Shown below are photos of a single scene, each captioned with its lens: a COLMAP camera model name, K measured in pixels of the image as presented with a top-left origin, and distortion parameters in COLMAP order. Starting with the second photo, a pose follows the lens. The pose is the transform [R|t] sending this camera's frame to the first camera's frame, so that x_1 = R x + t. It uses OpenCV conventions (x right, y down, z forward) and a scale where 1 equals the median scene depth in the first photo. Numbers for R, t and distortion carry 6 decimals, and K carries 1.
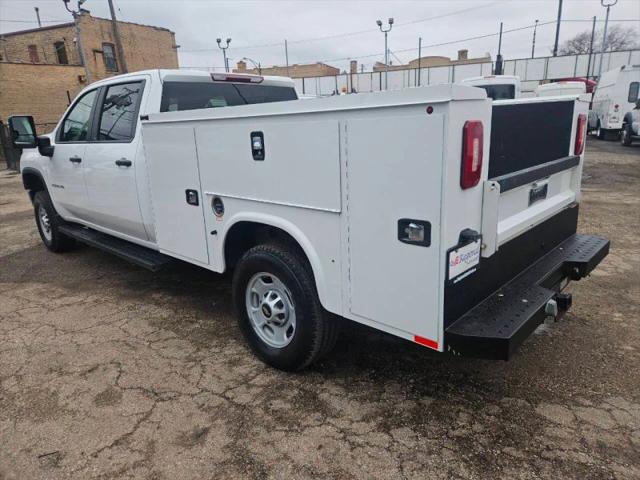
lens RADIAL K [[427.5, 0, 322.5], [0, 427.5, 232.5], [0, 0, 1]] dist [0.079854, -0.064024]
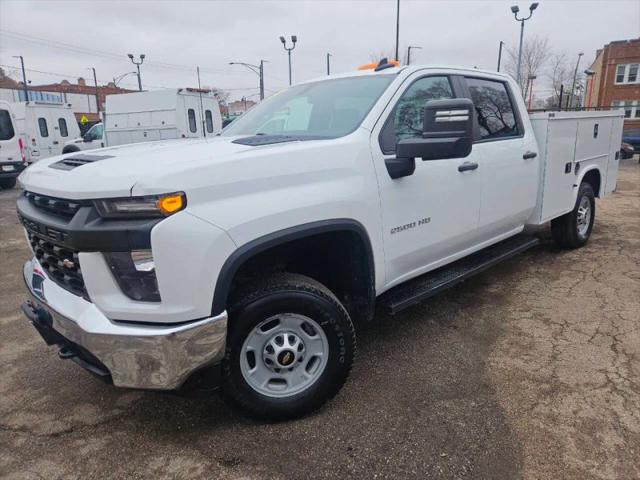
lens RADIAL K [[427.5, 0, 322.5], [0, 427.5, 232.5], [0, 0, 1]] dist [0.079854, -0.064024]
pose [[0.067315, -0.192896, 0.978907, -1.895308], [0.284124, 0.944216, 0.166523, -0.365290], [-0.956422, 0.266921, 0.118366, 1.684442]]
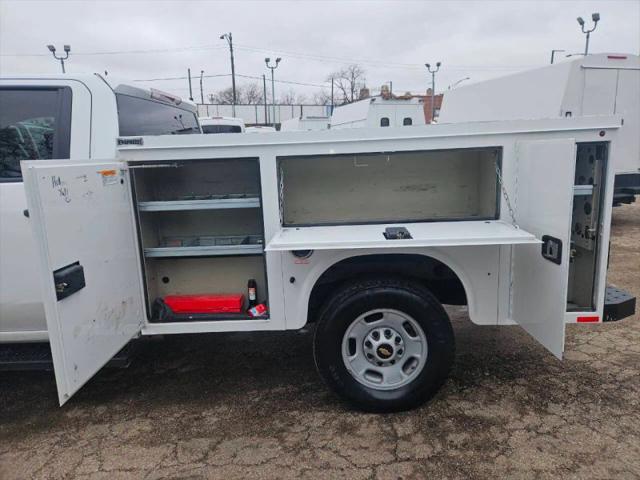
lens RADIAL K [[427.5, 0, 322.5], [0, 427.5, 232.5], [0, 0, 1]] dist [0.079854, -0.064024]
pose [[0.746698, -0.116776, 0.654833, -0.690624], [0.172698, 0.984744, -0.021316, -0.058373], [-0.642353, 0.129005, 0.755473, 0.318649]]
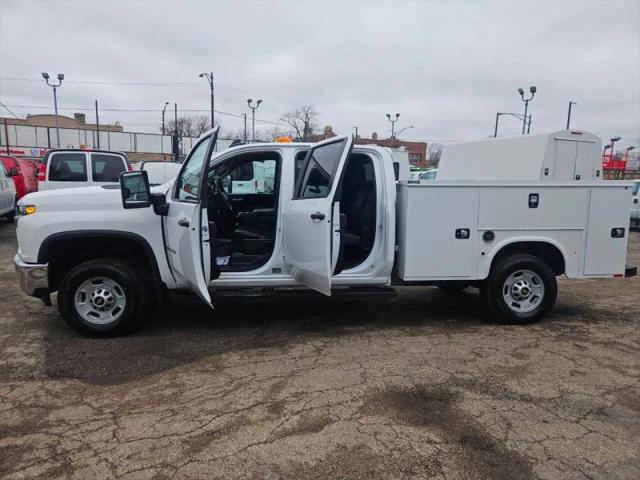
lens RADIAL K [[427.5, 0, 322.5], [0, 427.5, 232.5], [0, 0, 1]] dist [0.079854, -0.064024]
pose [[0.649945, -0.041805, 0.758831, -1.779068], [0.152983, 0.985244, -0.076753, -0.043064], [-0.744425, 0.165974, 0.646749, 0.361804]]
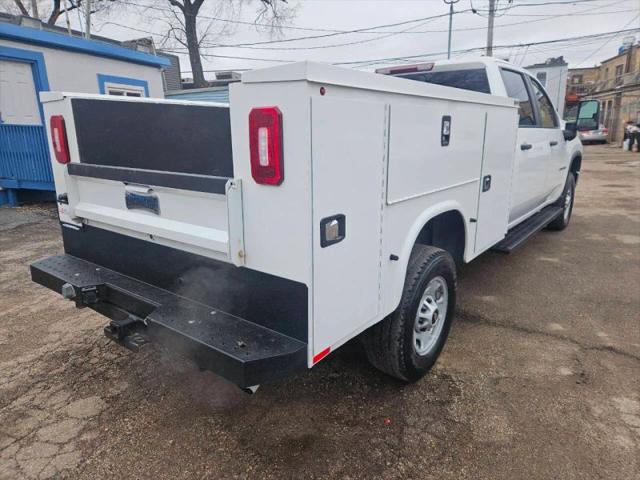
lens RADIAL K [[427.5, 0, 322.5], [0, 427.5, 232.5], [0, 0, 1]] dist [0.079854, -0.064024]
pose [[0.092771, 0.269754, -0.958450, 1.084536], [-0.244089, 0.939390, 0.240763, -0.257744], [0.965305, 0.211611, 0.152992, 0.969253]]
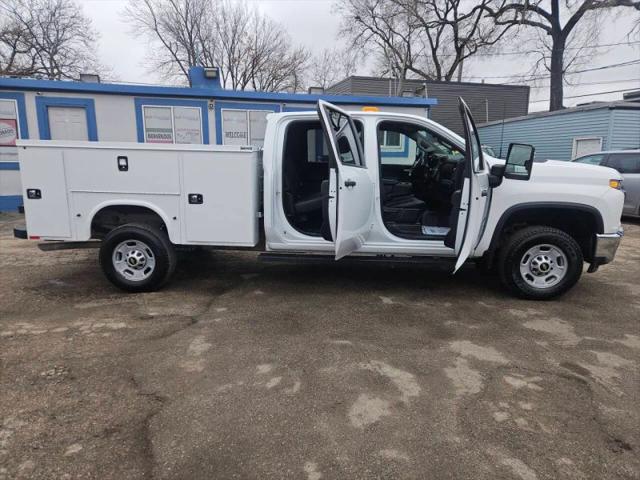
lens RADIAL K [[427.5, 0, 322.5], [0, 427.5, 232.5], [0, 0, 1]] dist [0.079854, -0.064024]
pose [[-0.770855, 0.143601, -0.620613, 0.779673], [-0.145701, 0.908686, 0.391230, -0.772415], [0.620124, 0.392006, -0.679543, 2.811157]]
